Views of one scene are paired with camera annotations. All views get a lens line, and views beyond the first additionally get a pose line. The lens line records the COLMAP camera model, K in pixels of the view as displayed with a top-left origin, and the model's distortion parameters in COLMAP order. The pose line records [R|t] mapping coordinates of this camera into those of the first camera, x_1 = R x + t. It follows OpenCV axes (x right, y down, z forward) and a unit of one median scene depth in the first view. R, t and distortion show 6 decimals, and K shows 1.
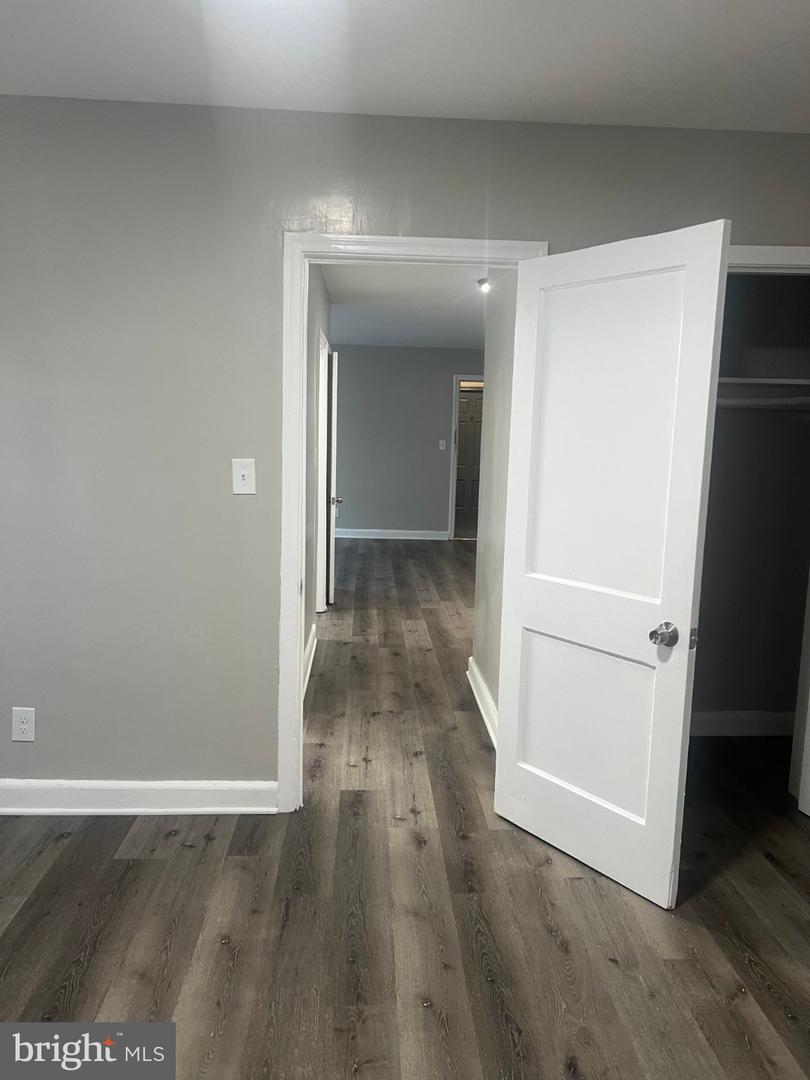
lens RADIAL K [[823.1, 0, 389.8], [0, 823.1, 531.1], [0, 0, 1]] dist [0.052018, -0.056314]
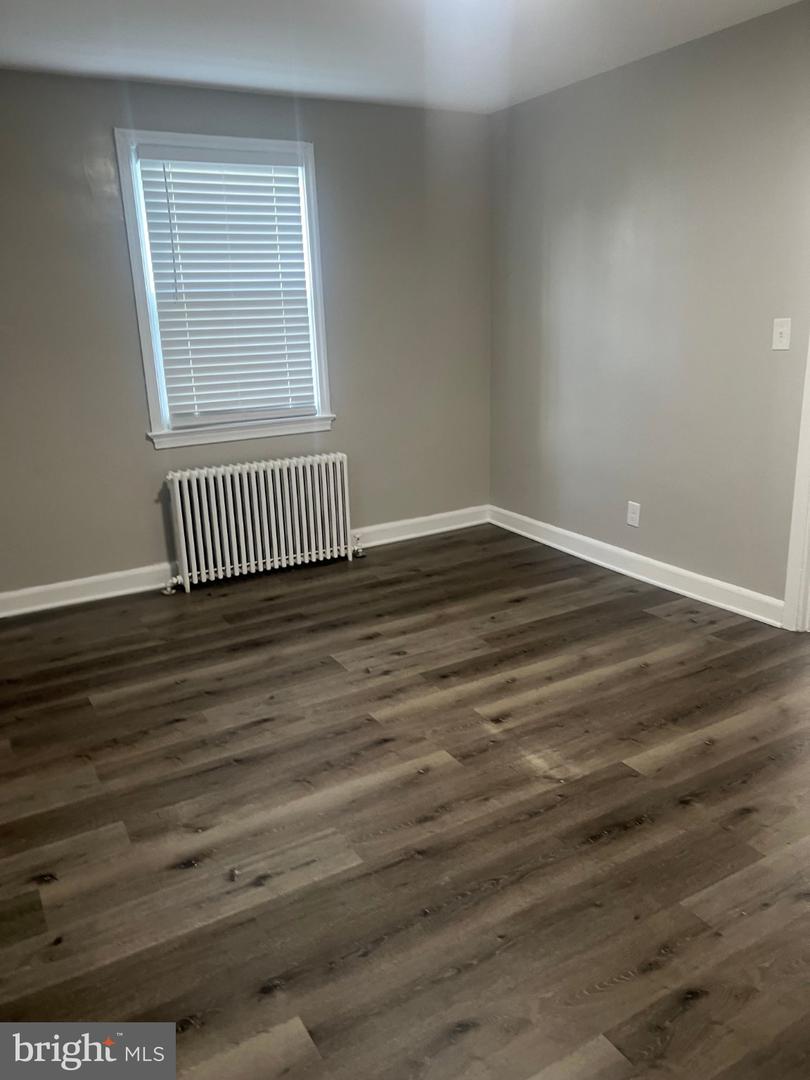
lens RADIAL K [[822.6, 0, 387.7], [0, 822.6, 538.2], [0, 0, 1]] dist [0.073735, -0.077267]
pose [[0.438245, 0.201537, -0.875970, 0.674379], [-0.056507, 0.978789, 0.196923, 0.016390], [0.897078, -0.036802, 0.440337, -0.015764]]
